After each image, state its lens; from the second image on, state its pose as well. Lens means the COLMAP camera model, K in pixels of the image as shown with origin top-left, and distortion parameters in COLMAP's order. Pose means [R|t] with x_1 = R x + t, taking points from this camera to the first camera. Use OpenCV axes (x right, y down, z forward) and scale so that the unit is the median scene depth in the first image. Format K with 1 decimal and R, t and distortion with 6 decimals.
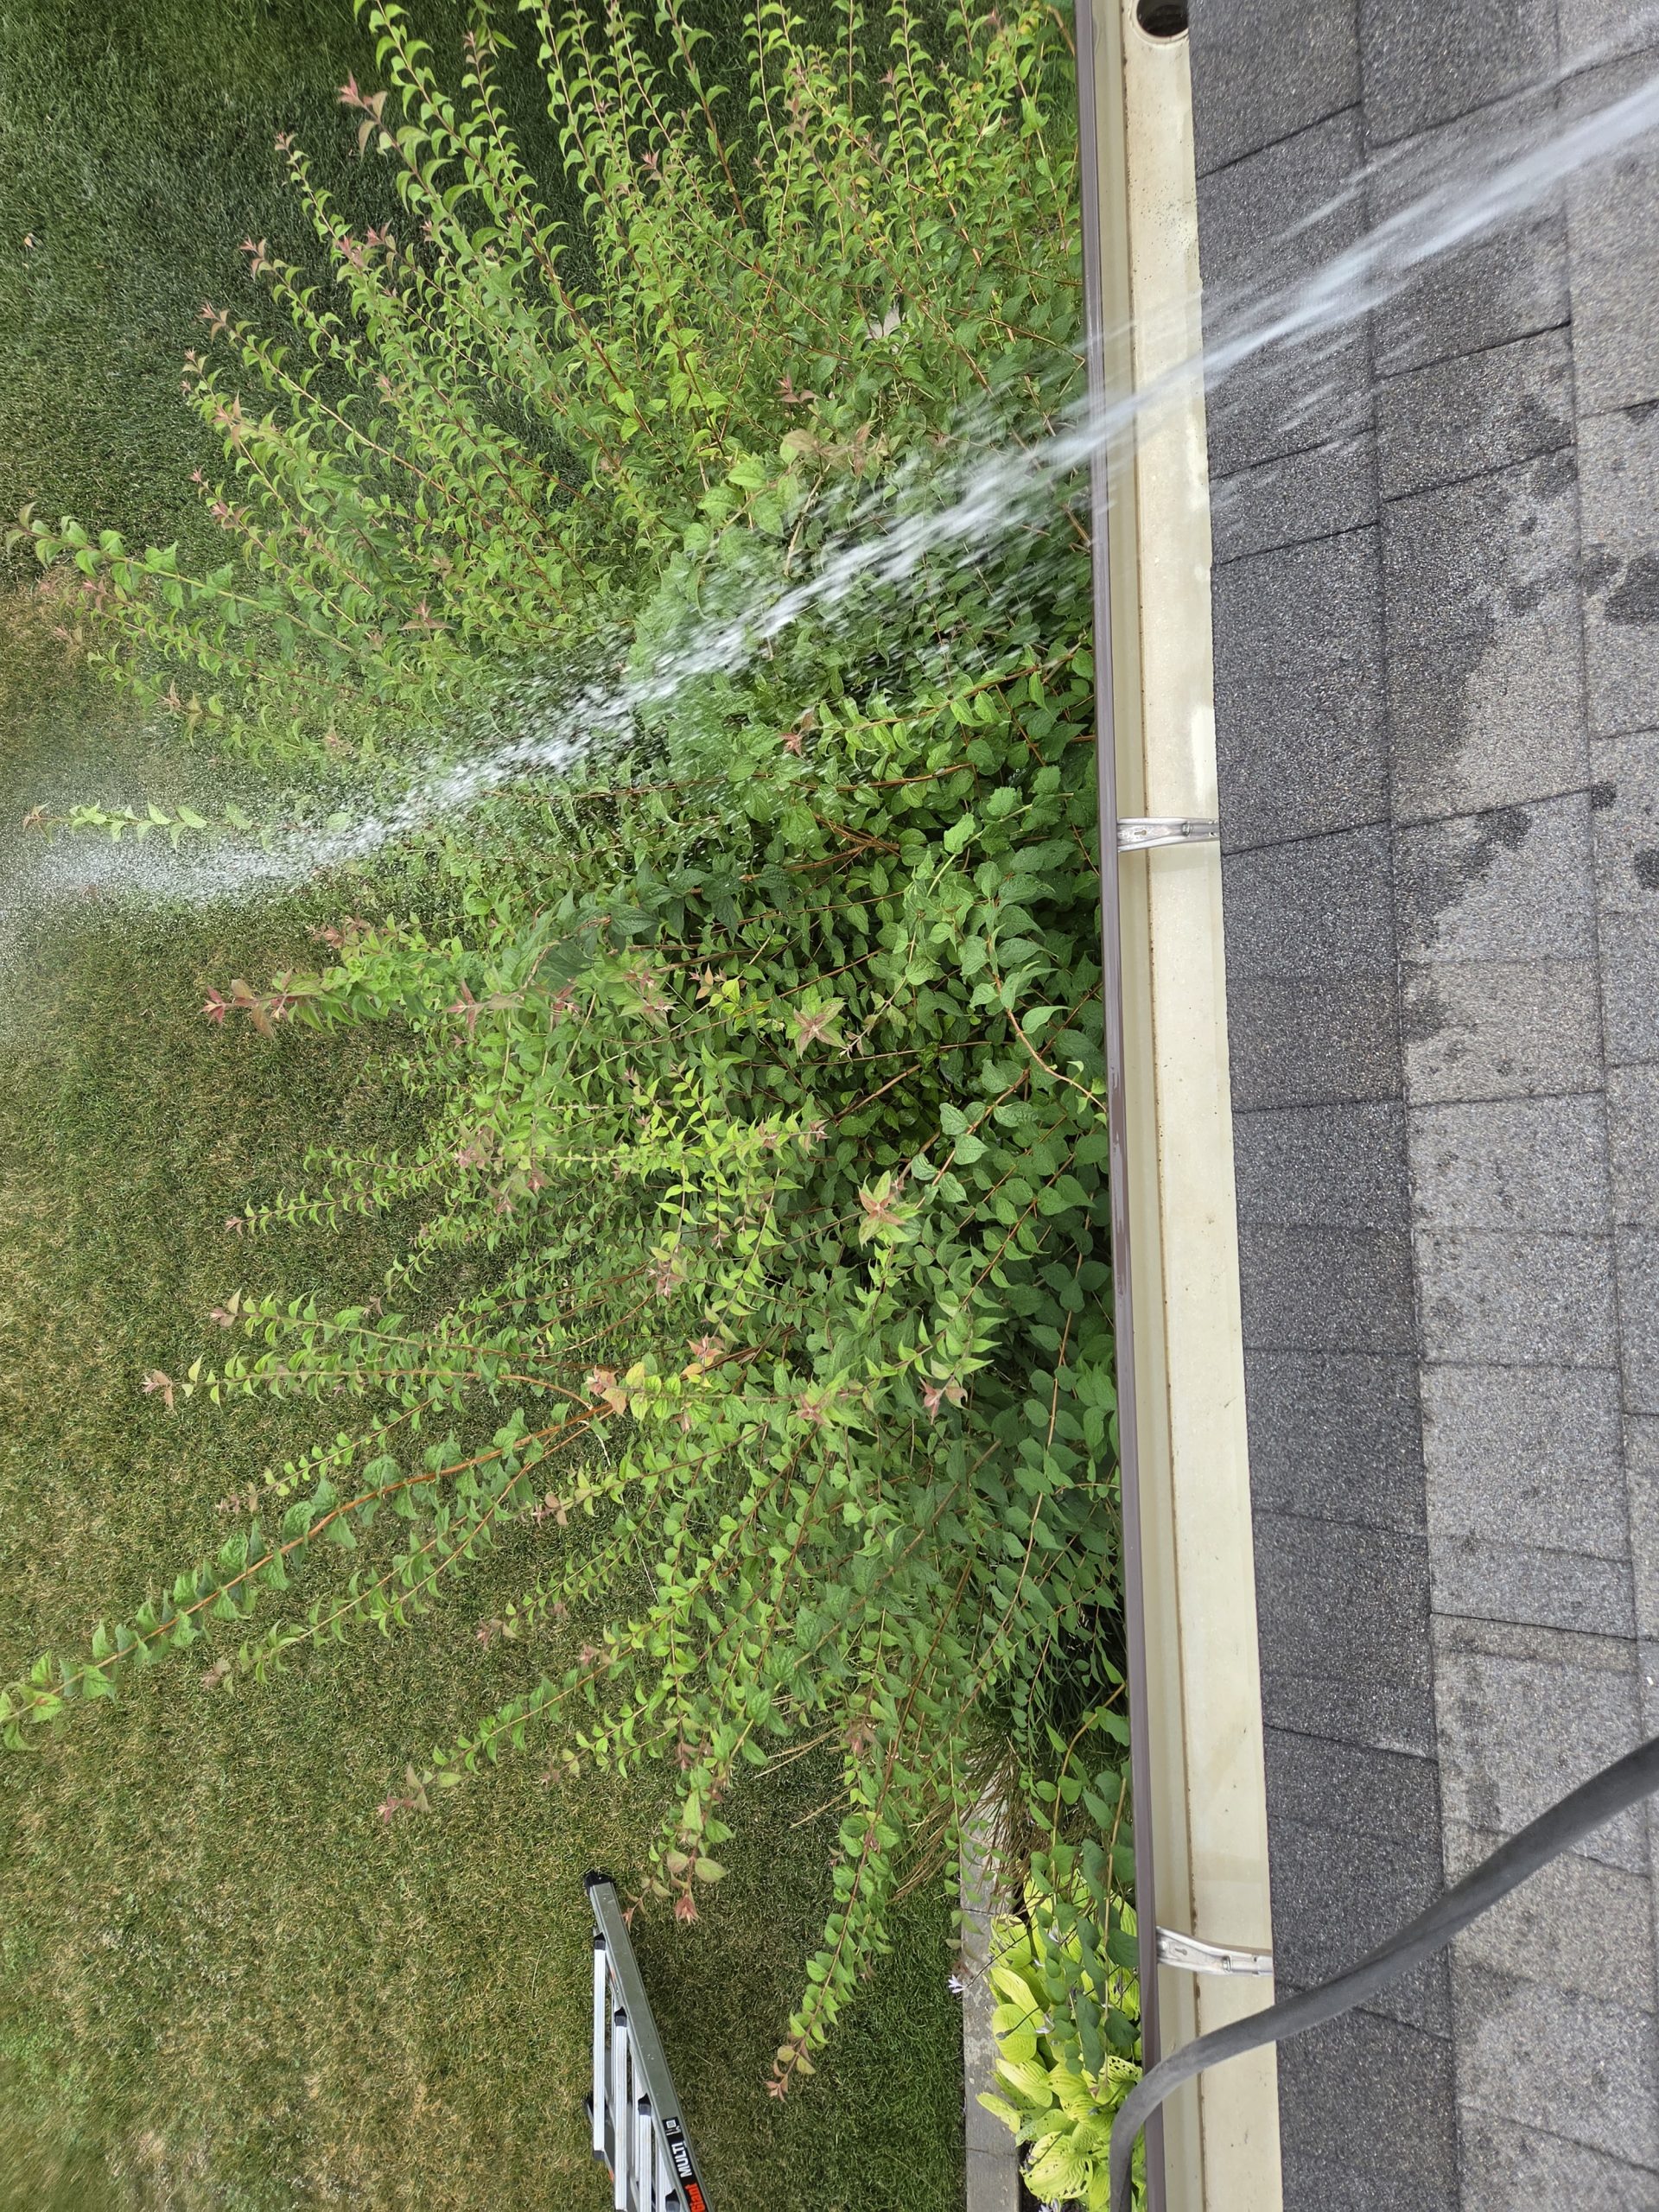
lens RADIAL K [[1496.1, 0, 848.7], [0, 1496.1, 1109.0], [0, 0, 1]] dist [0.075835, -0.063474]
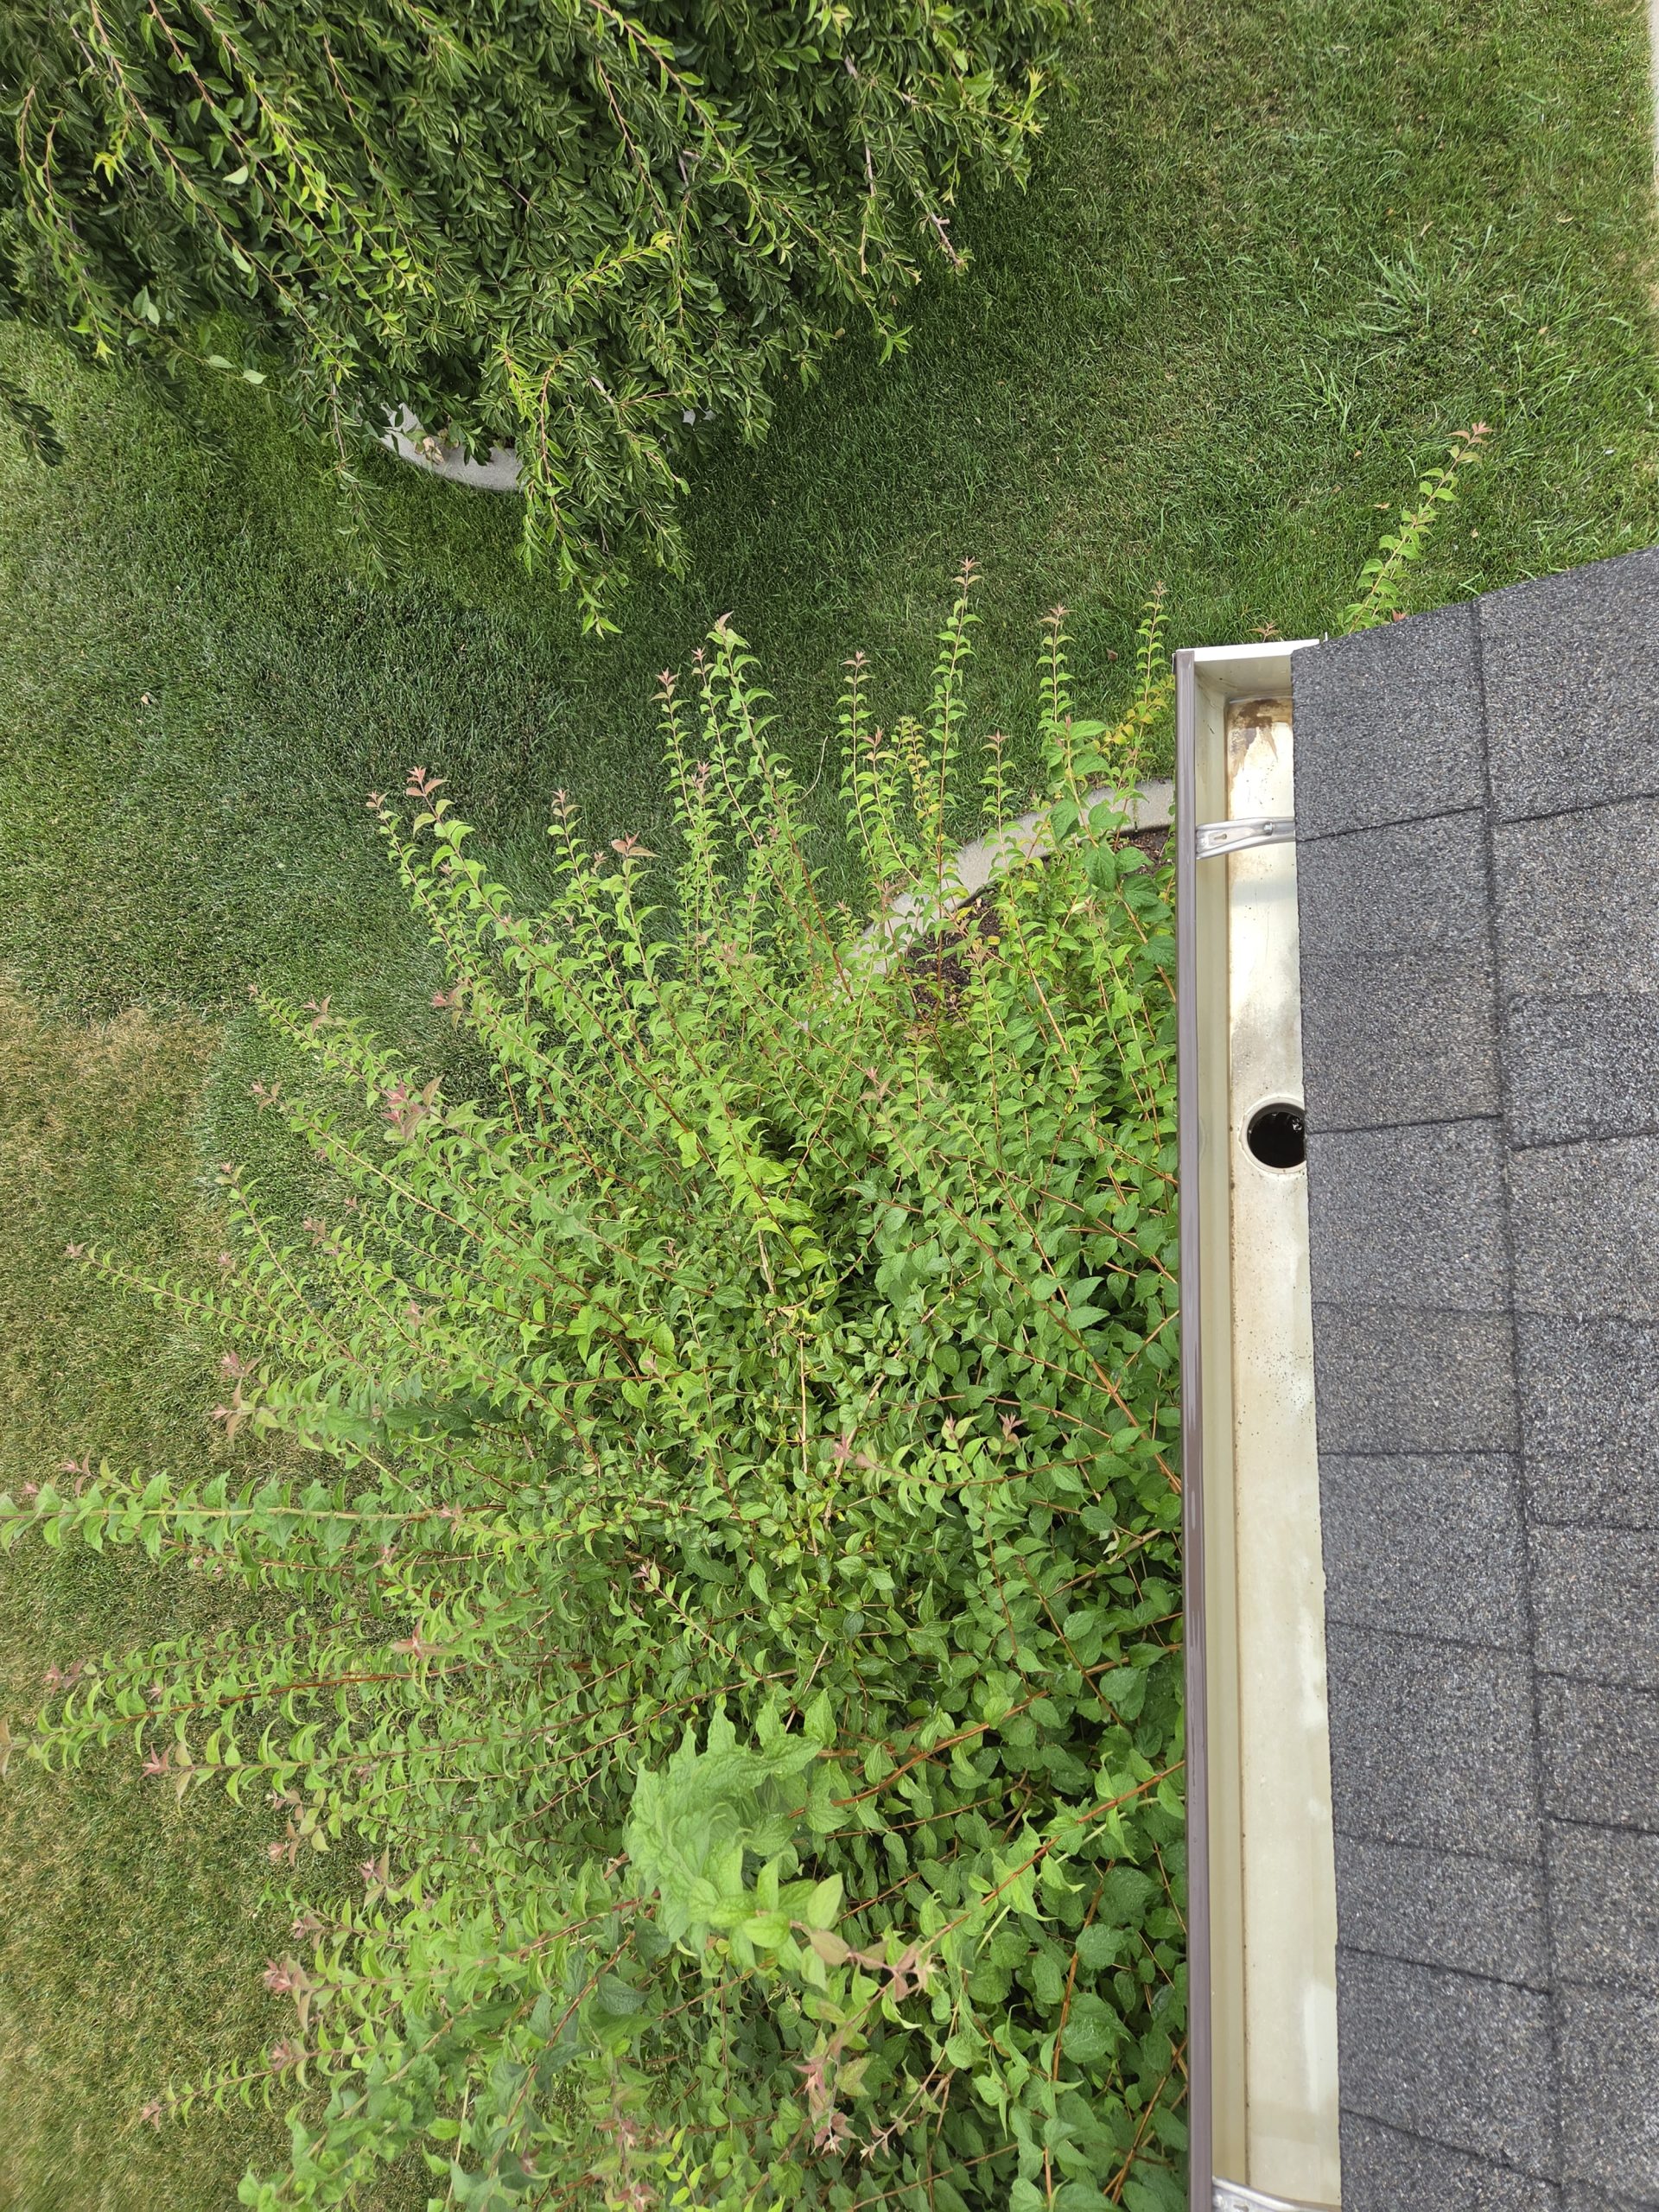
lens RADIAL K [[1496.1, 0, 856.8], [0, 1496.1, 1078.9], [0, 0, 1]] dist [0.075835, -0.063474]
pose [[0.997687, 0.057338, -0.036517, -0.007130], [-0.061908, 0.988266, -0.139636, -0.328159], [0.028082, 0.141574, 0.989529, 0.054086]]
